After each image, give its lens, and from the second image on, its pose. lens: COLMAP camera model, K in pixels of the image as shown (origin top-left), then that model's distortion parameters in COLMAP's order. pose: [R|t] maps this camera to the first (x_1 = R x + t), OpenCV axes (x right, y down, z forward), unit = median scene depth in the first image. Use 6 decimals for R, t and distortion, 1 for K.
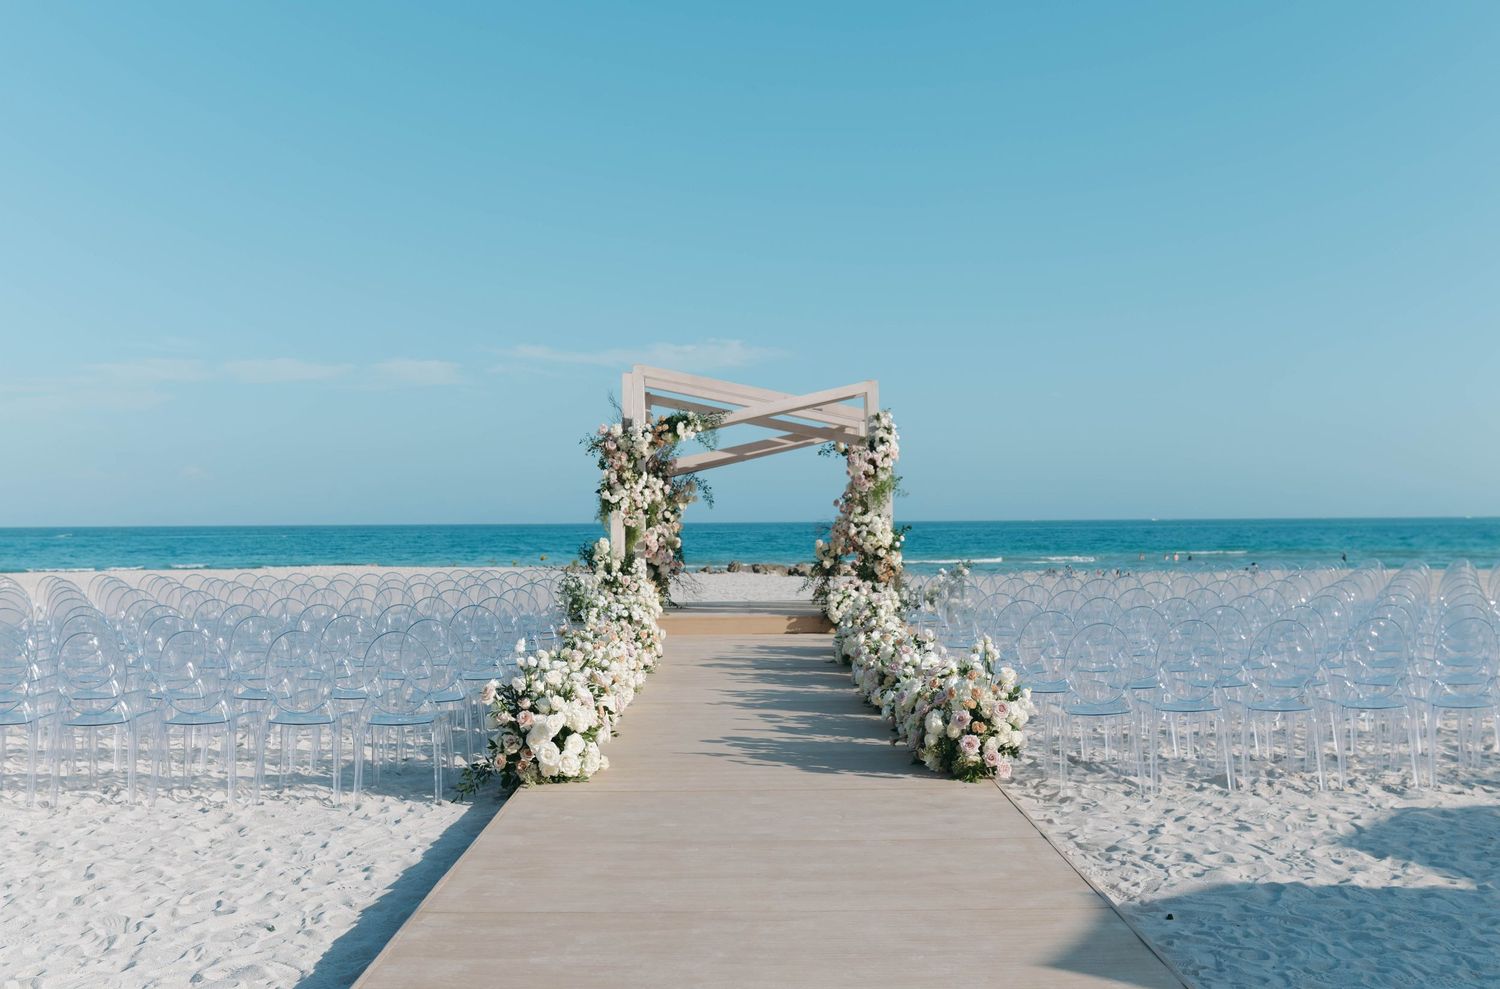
lens RADIAL K [[1685.5, 0, 753.2], [0, 1685.5, 445.8], [0, 0, 1]] dist [0.001405, -0.002644]
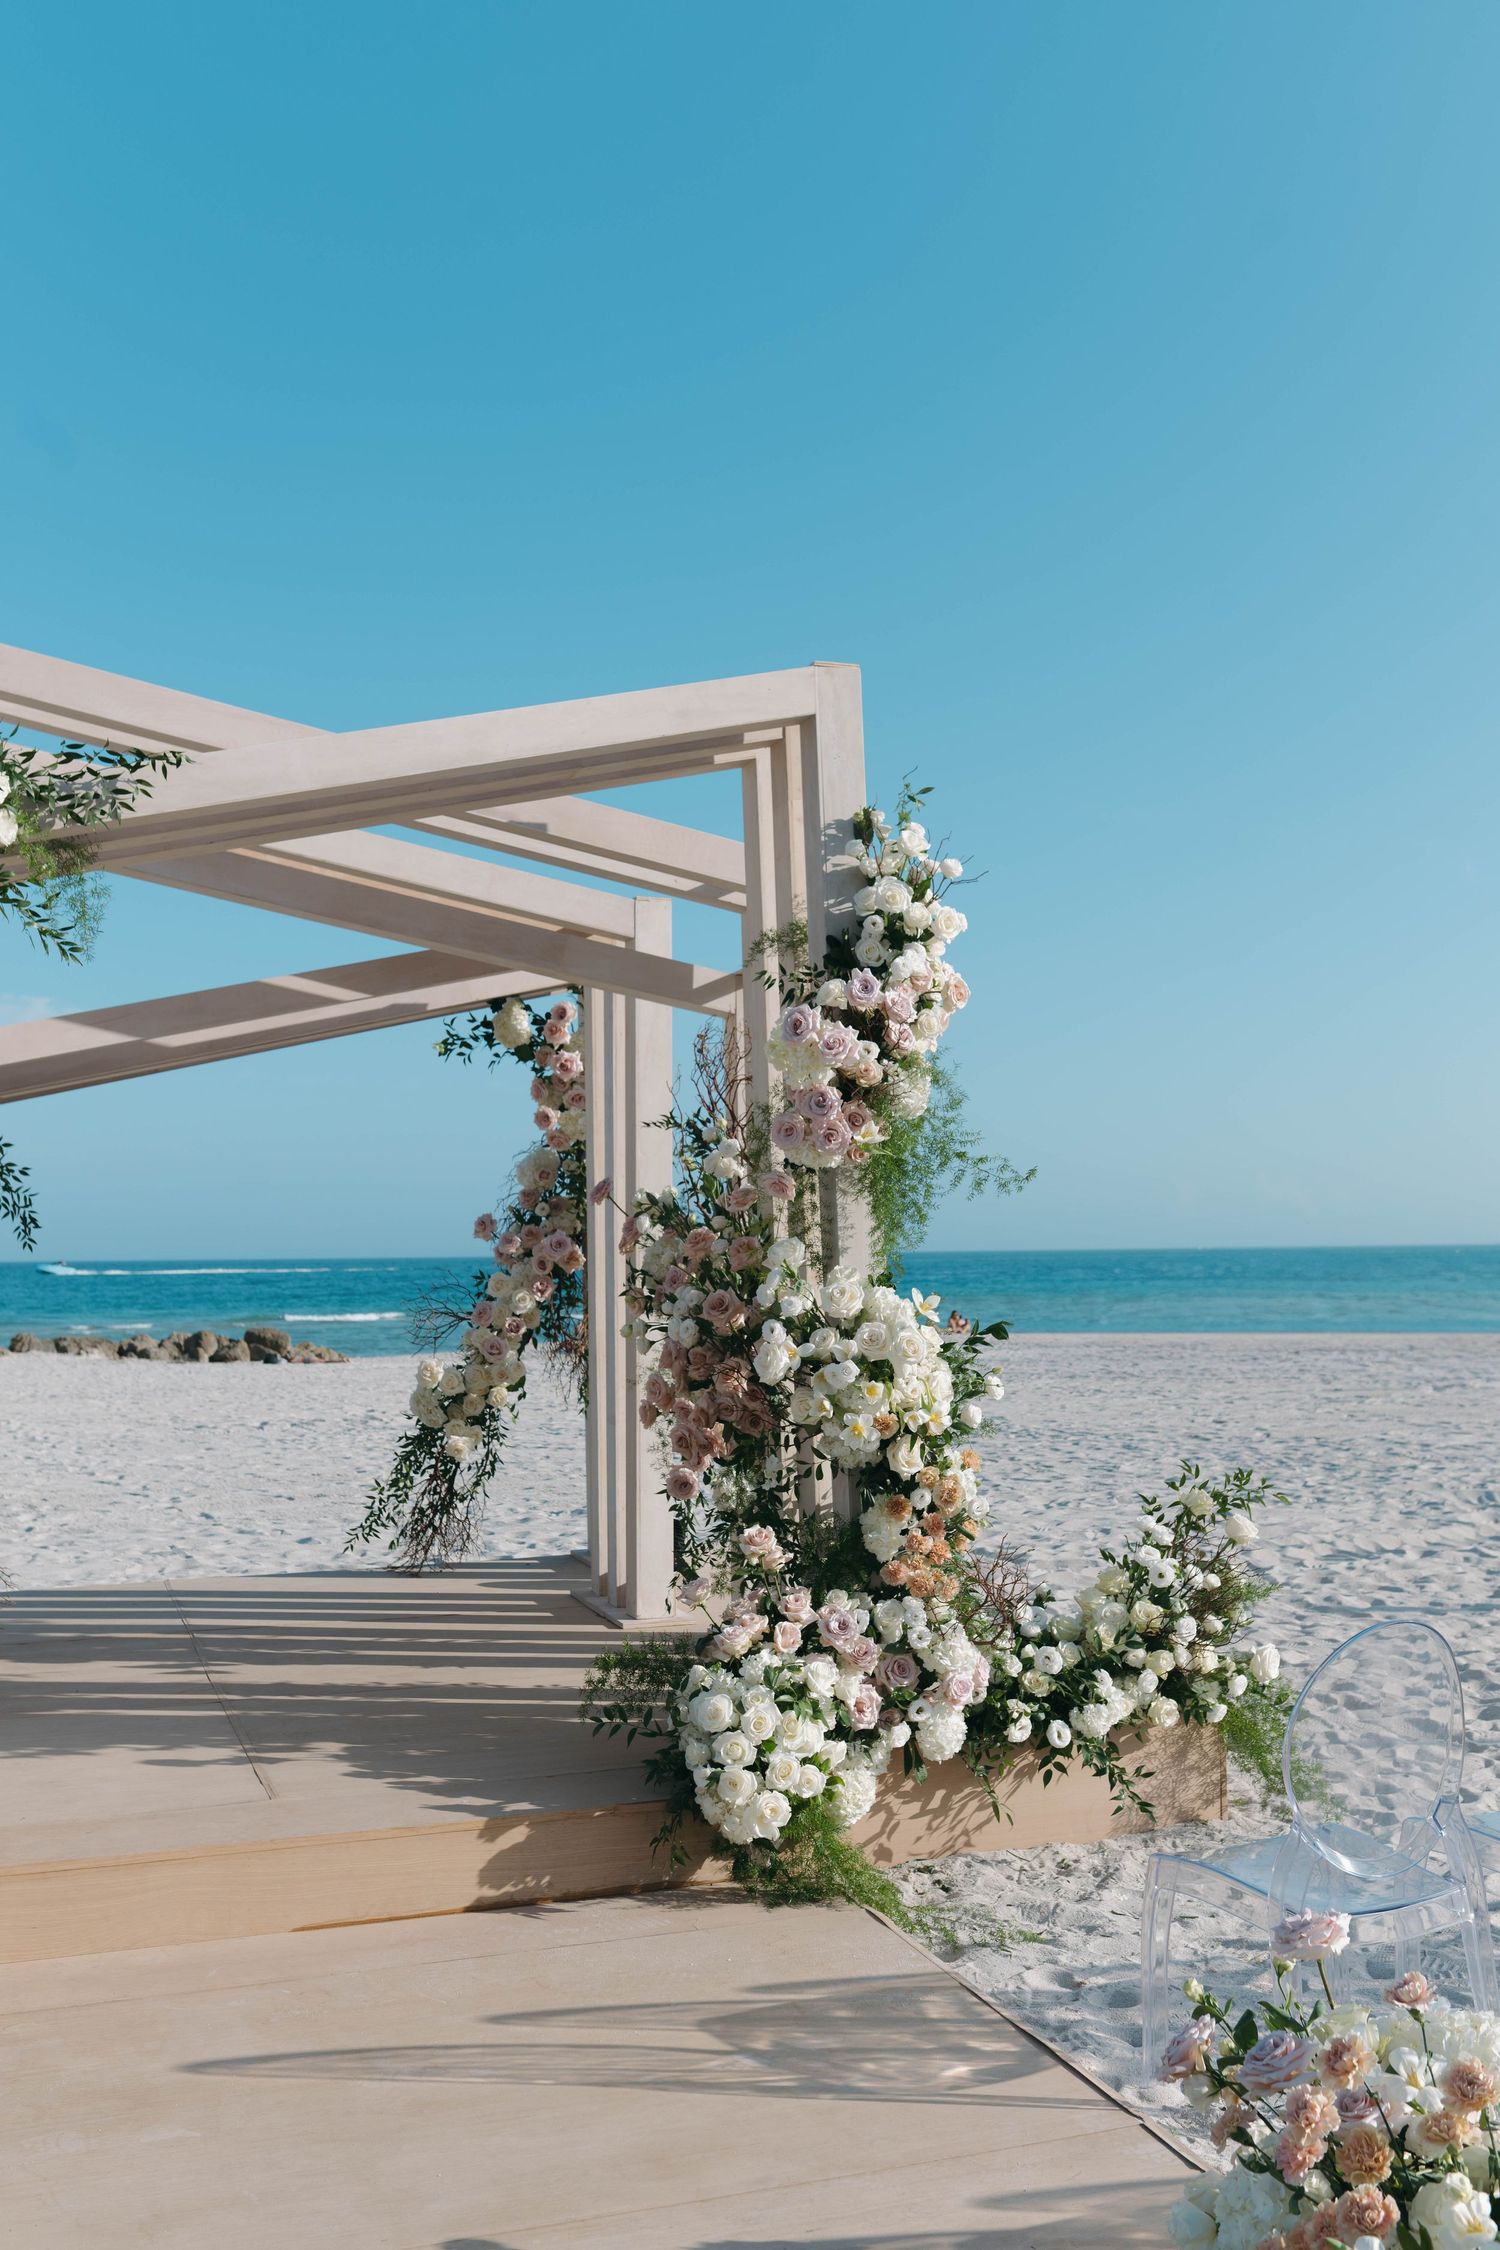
lens RADIAL K [[2164.8, 0, 729.8], [0, 2164.8, 1130.3], [0, 0, 1]] dist [-0.020724, 0.026915]
pose [[0.951731, 0.010517, 0.306753, -0.028546], [-0.006407, 0.999876, -0.014404, 0.026405], [-0.306866, 0.011743, 0.951680, 0.746937]]
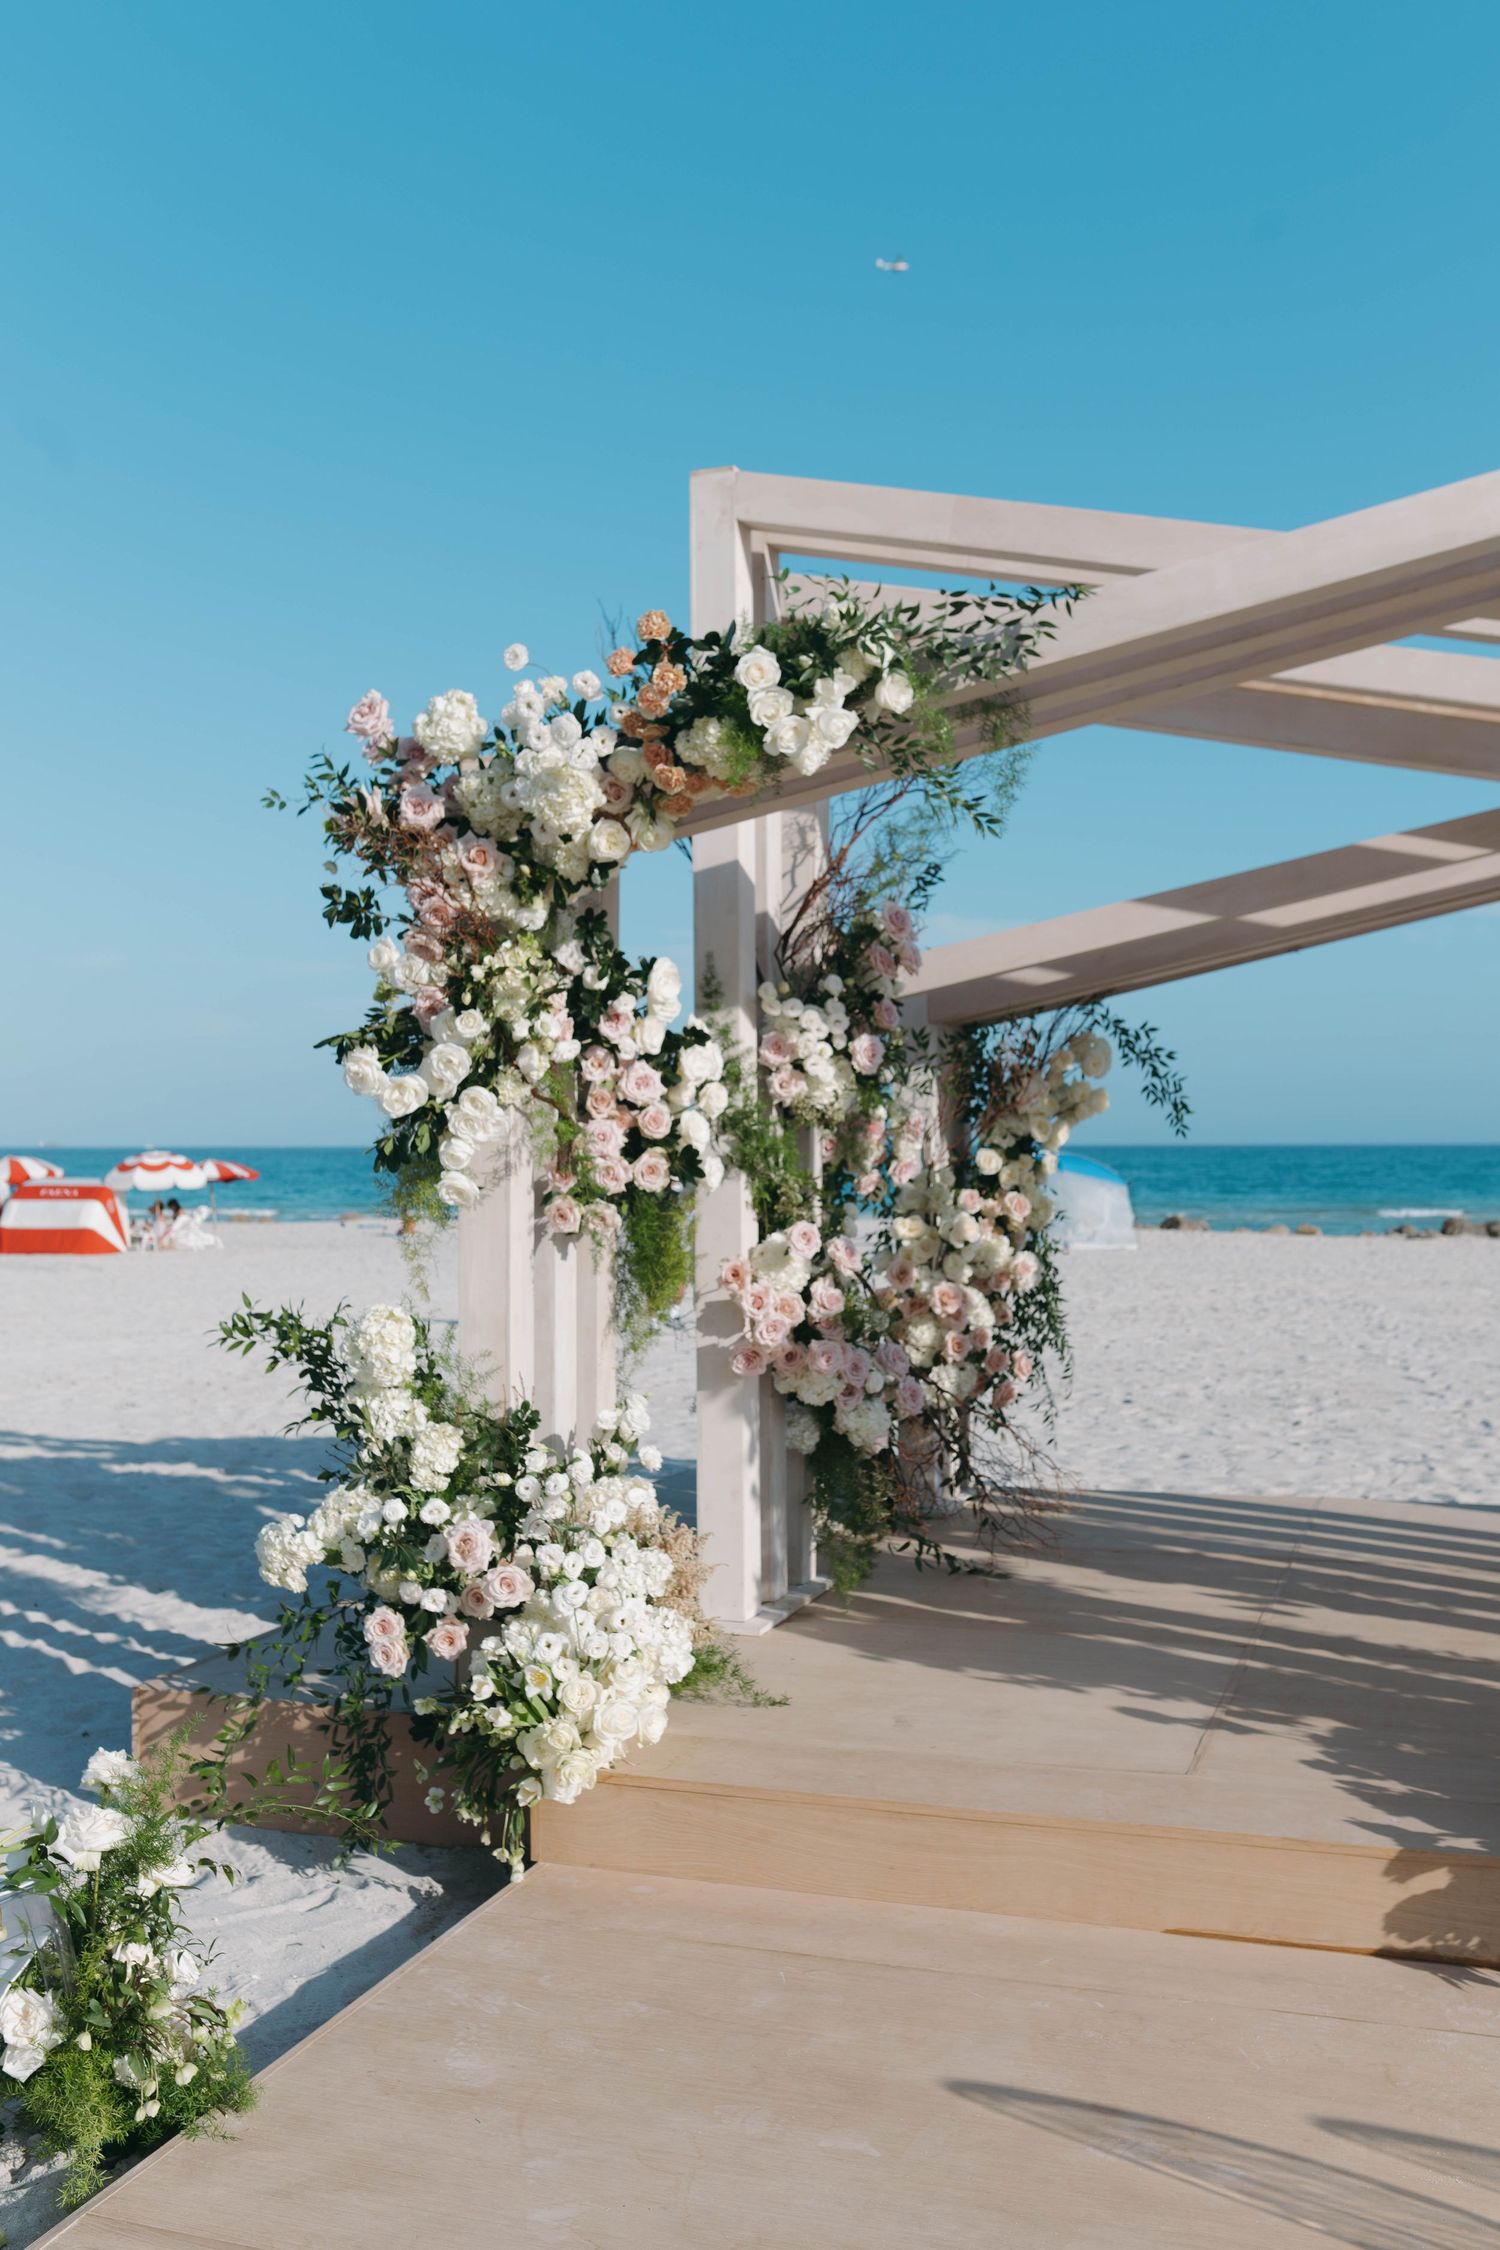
lens RADIAL K [[2172.4, 0, 718.2], [0, 2172.4, 1123.1], [0, 0, 1]] dist [-0.015758, 0.003612]
pose [[0.939046, 0.003771, -0.343772, 0.029055], [0.009723, 0.999249, 0.037521, 0.025732], [0.343655, -0.038577, 0.938303, 0.781684]]
